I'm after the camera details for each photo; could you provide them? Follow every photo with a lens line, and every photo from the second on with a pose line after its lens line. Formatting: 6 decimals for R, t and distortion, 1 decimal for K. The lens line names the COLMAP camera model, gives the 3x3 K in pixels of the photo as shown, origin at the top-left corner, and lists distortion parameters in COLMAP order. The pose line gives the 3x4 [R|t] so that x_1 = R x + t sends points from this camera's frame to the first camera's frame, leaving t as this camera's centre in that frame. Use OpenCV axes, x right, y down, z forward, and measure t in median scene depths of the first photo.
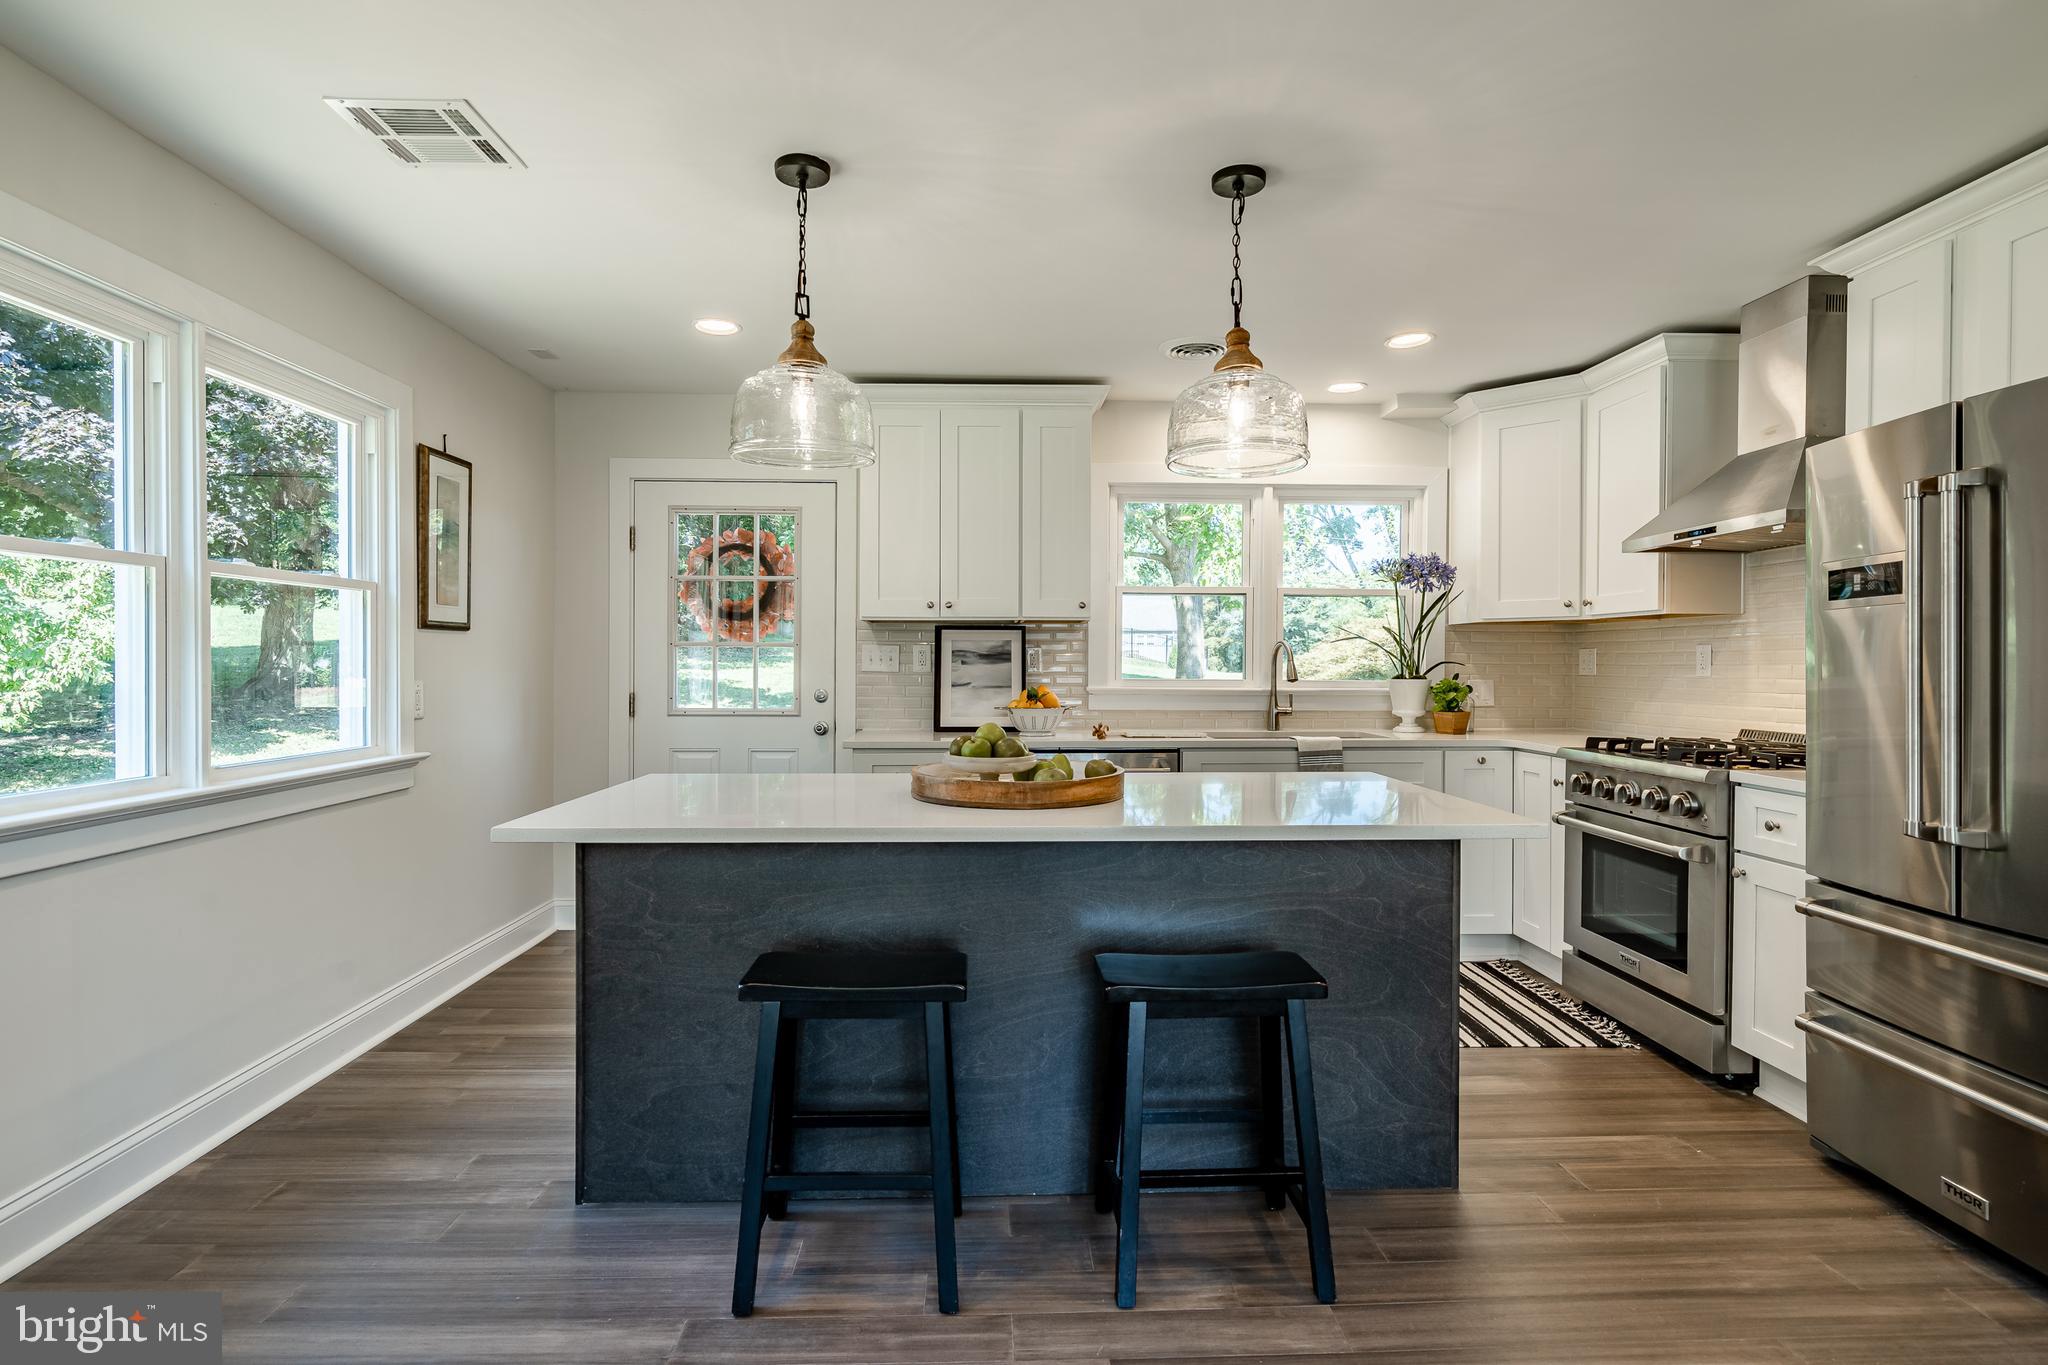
lens RADIAL K [[1014.4, 0, 1017.2], [0, 1014.4, 679.8], [0, 0, 1]] dist [0.005564, -0.000236]
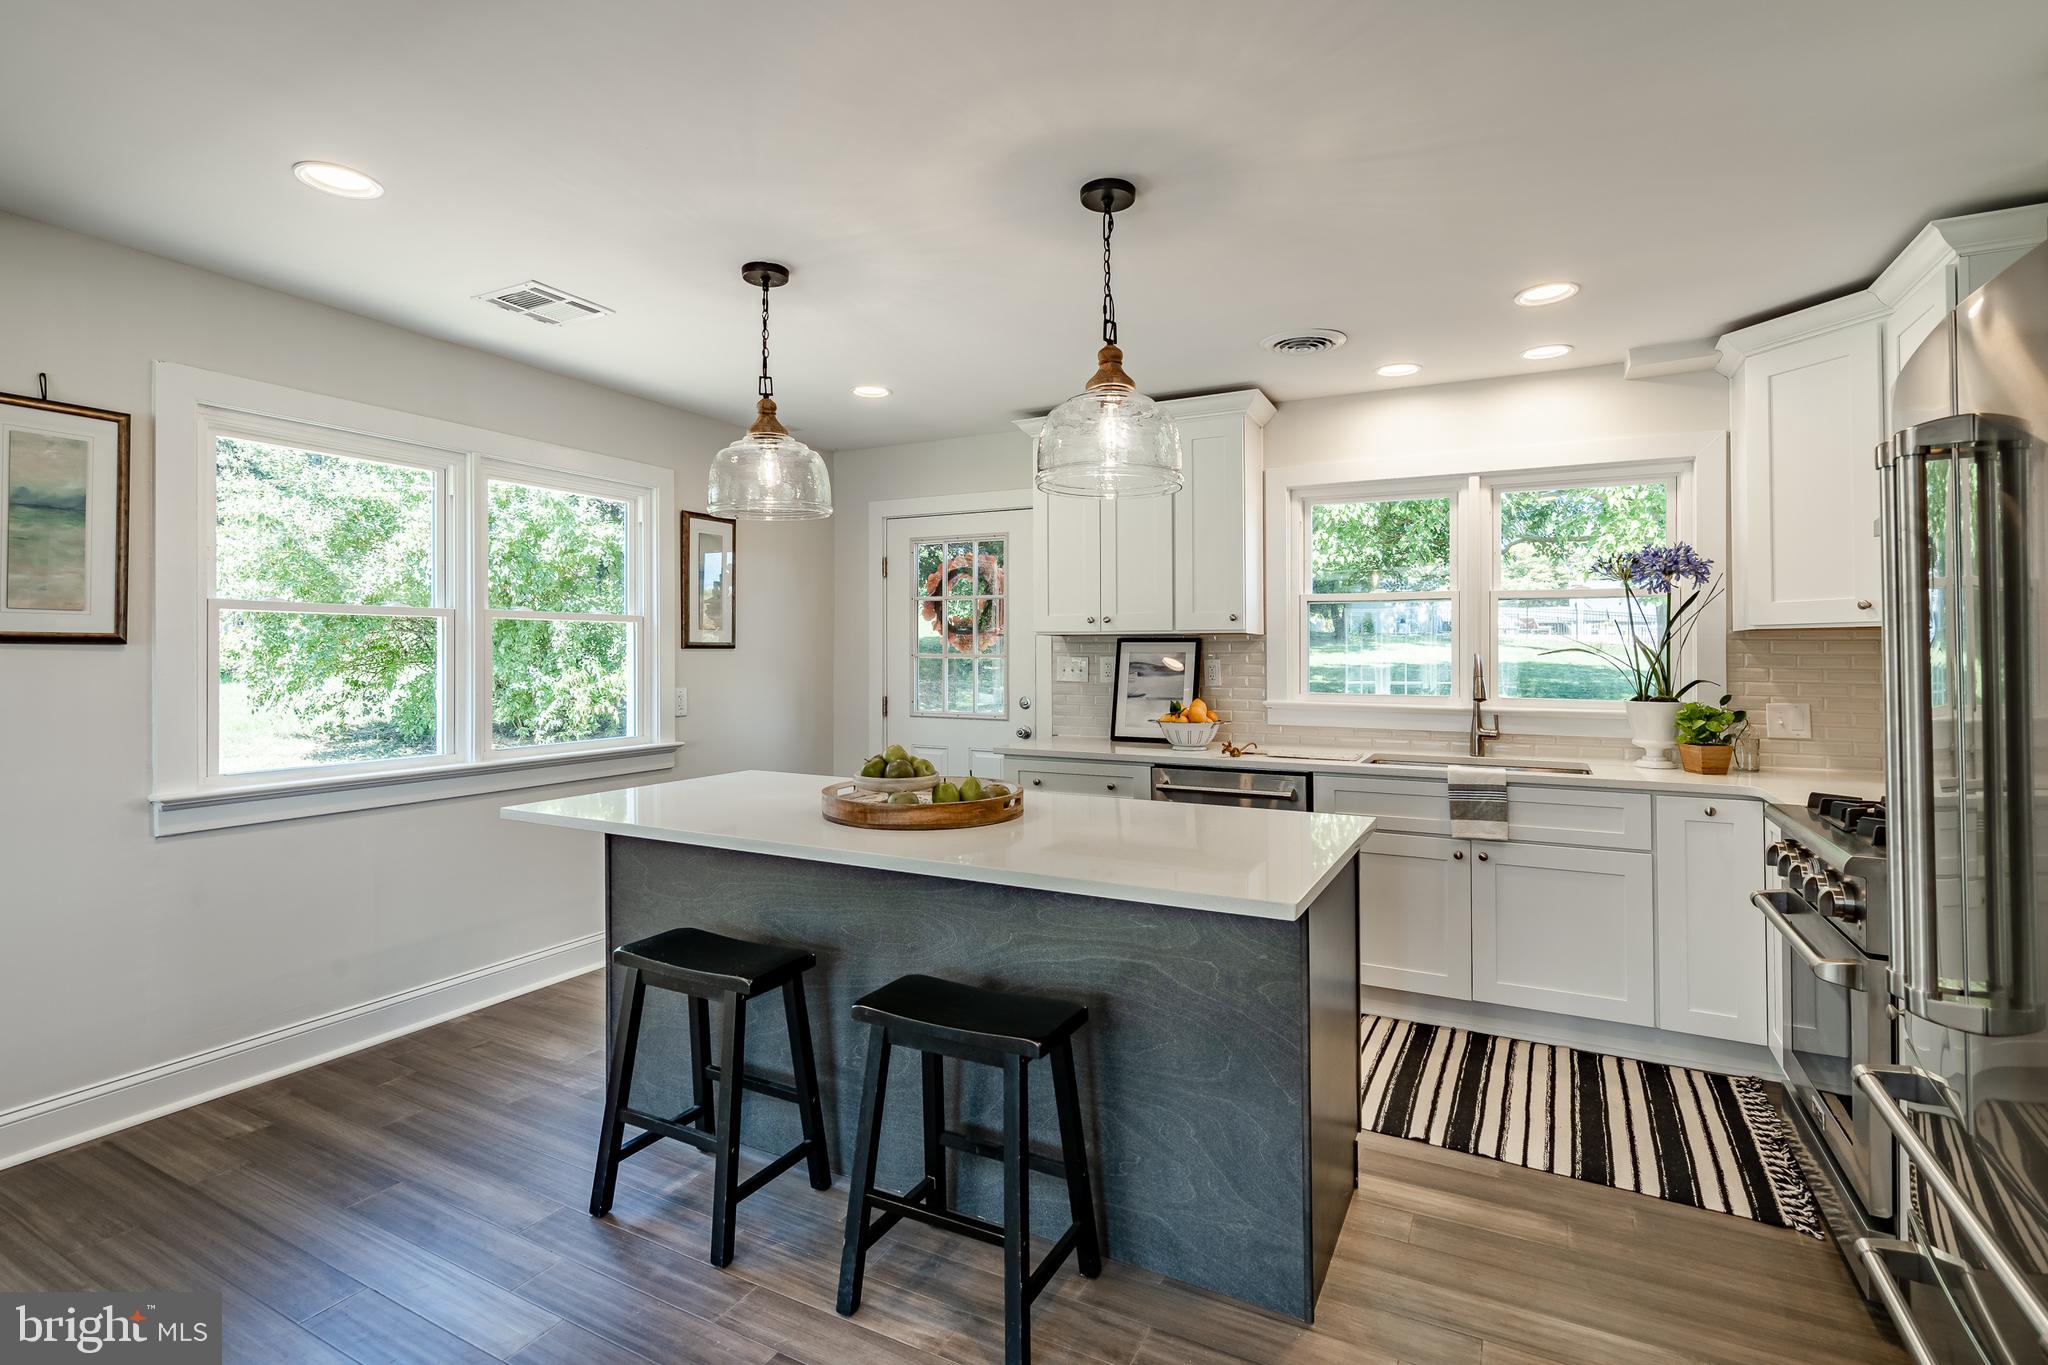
lens RADIAL K [[966.9, 0, 1022.5], [0, 966.9, 653.9], [0, 0, 1]] dist [0.001720, -0.000572]
pose [[0.868946, 0.000016, -0.494906, 0.427805], [-0.008634, 0.999848, -0.015126, -0.028154], [0.494831, 0.017416, 0.868815, 0.119641]]
